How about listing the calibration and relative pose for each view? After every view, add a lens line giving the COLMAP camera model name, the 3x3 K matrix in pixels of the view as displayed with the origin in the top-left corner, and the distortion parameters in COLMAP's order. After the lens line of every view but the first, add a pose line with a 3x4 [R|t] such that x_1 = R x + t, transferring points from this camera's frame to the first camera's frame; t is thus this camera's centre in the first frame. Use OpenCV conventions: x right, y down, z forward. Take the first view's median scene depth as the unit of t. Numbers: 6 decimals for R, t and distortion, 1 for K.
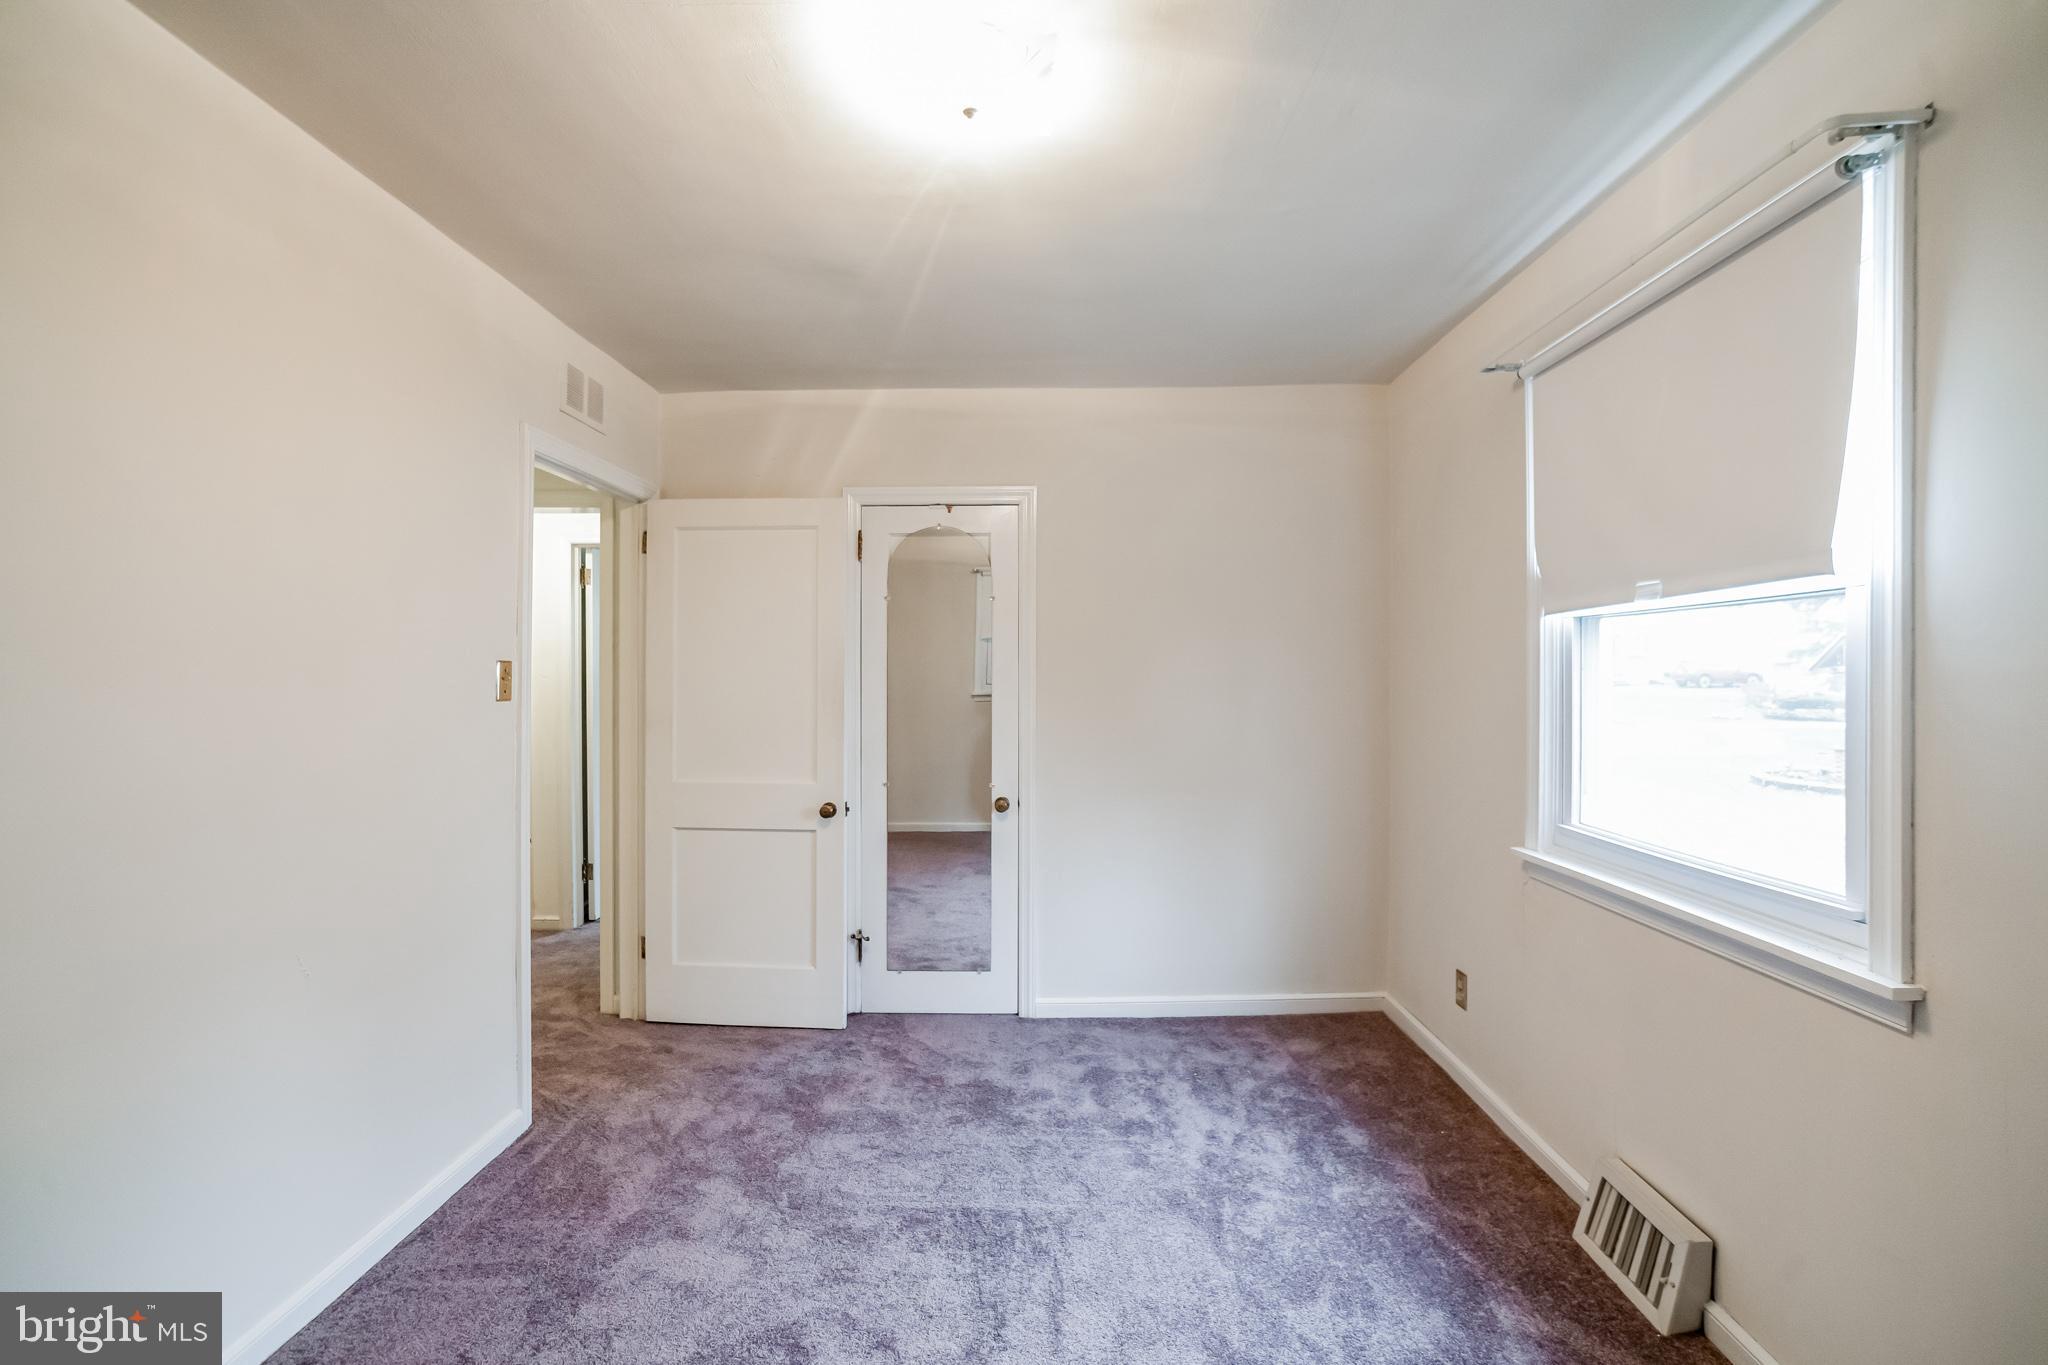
lens RADIAL K [[888.9, 0, 1024.0], [0, 888.9, 682.5], [0, 0, 1]] dist [-0.048920, 0.022962]
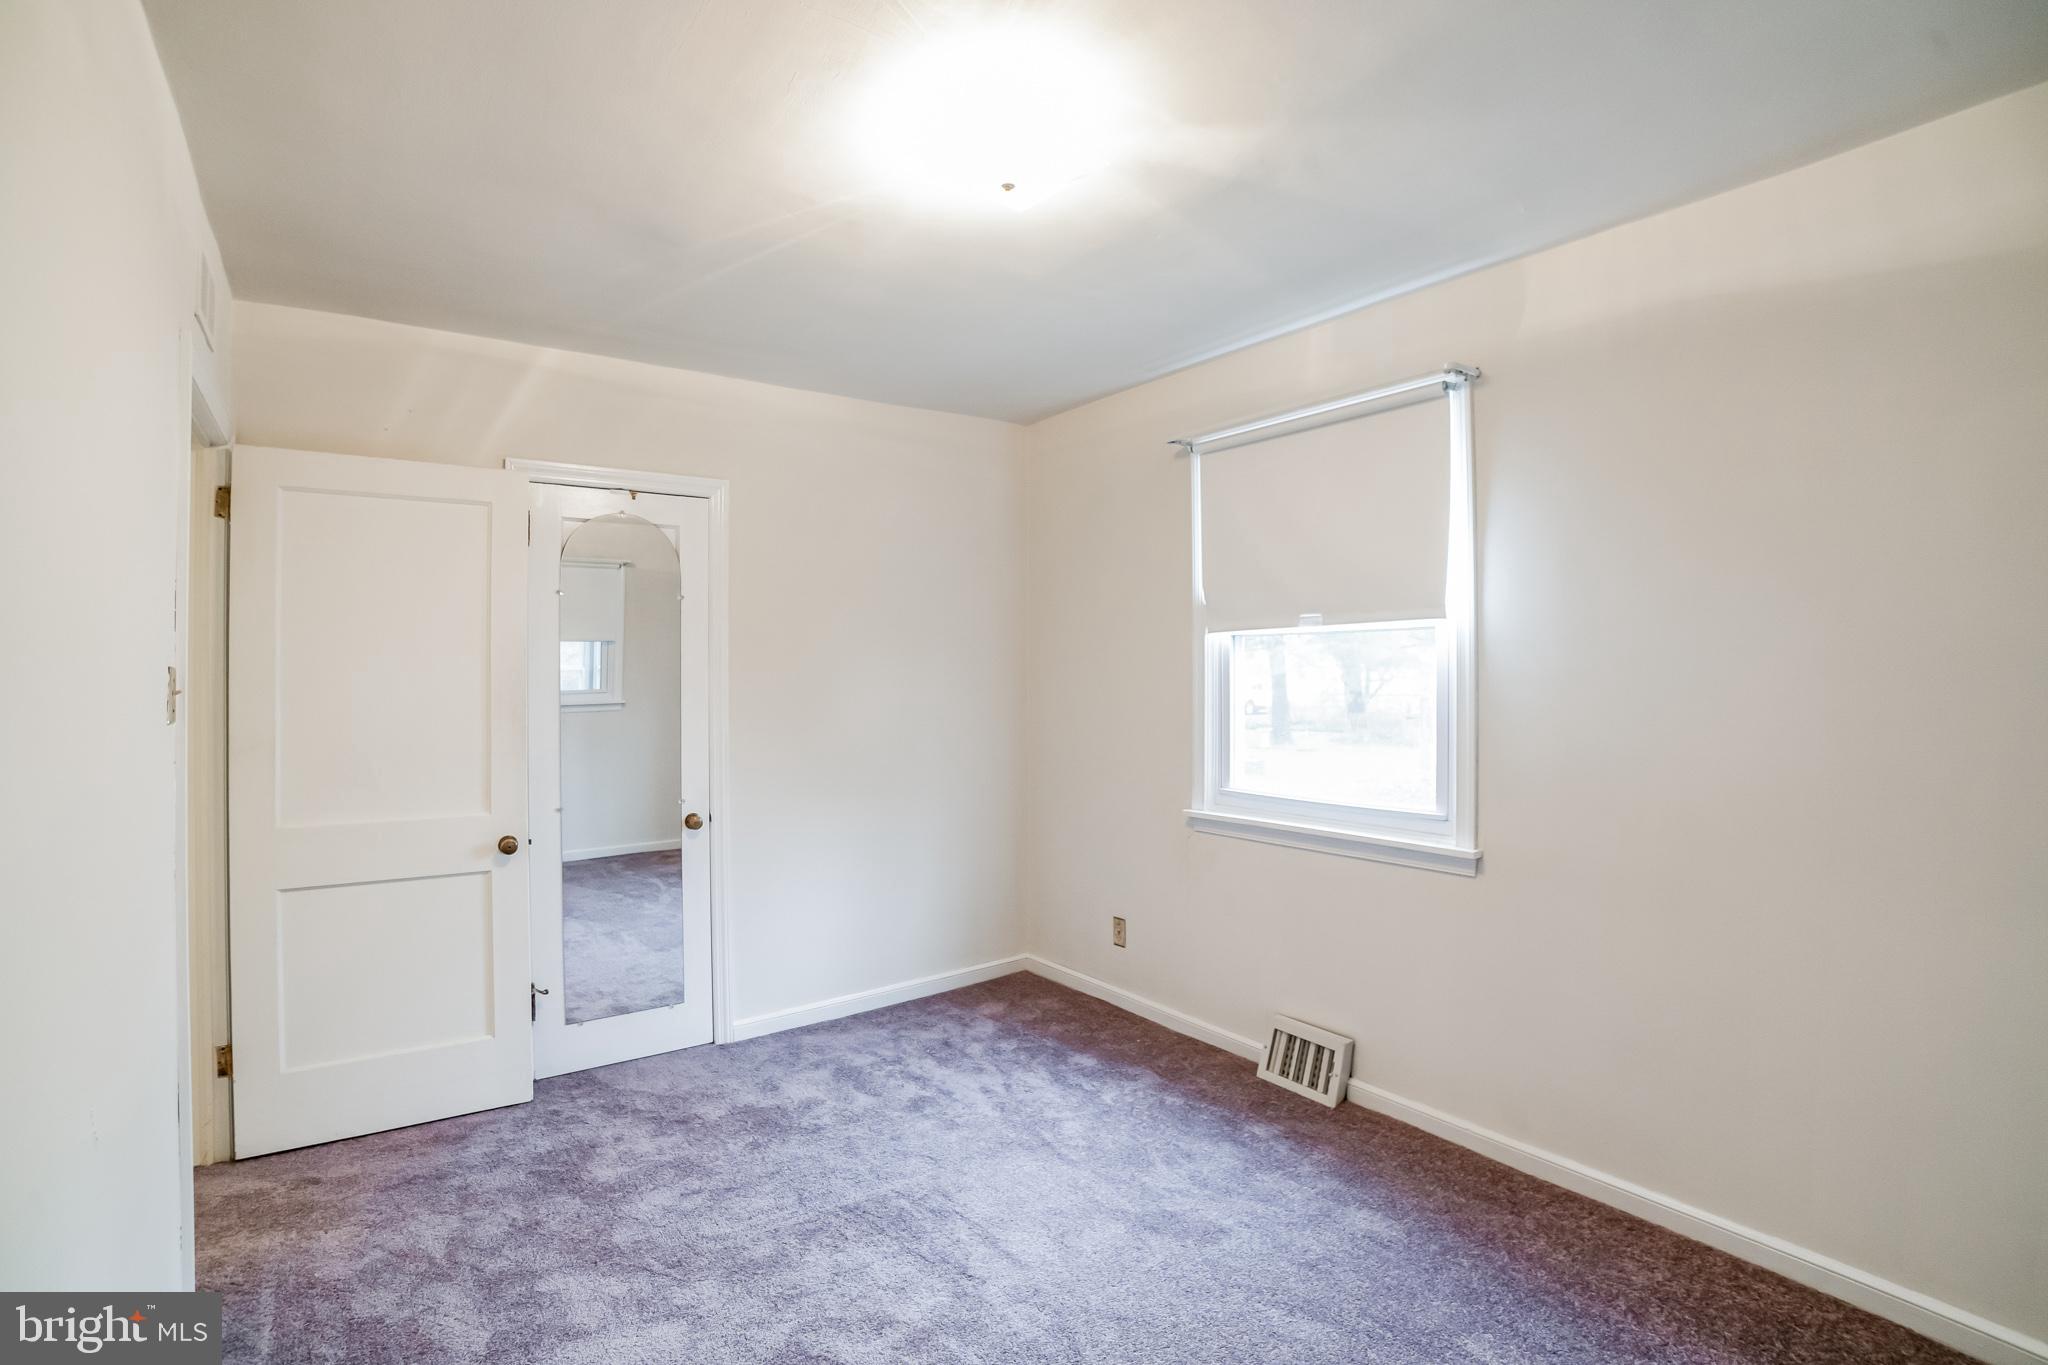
lens RADIAL K [[959.2, 0, 1024.0], [0, 959.2, 682.5], [0, 0, 1]] dist [-0.095332, 0.033496]
pose [[0.795310, -0.009650, 0.606126, -0.443102], [0.011158, 0.999937, 0.001279, -0.005038], [-0.606100, 0.005746, 0.795368, 0.009377]]
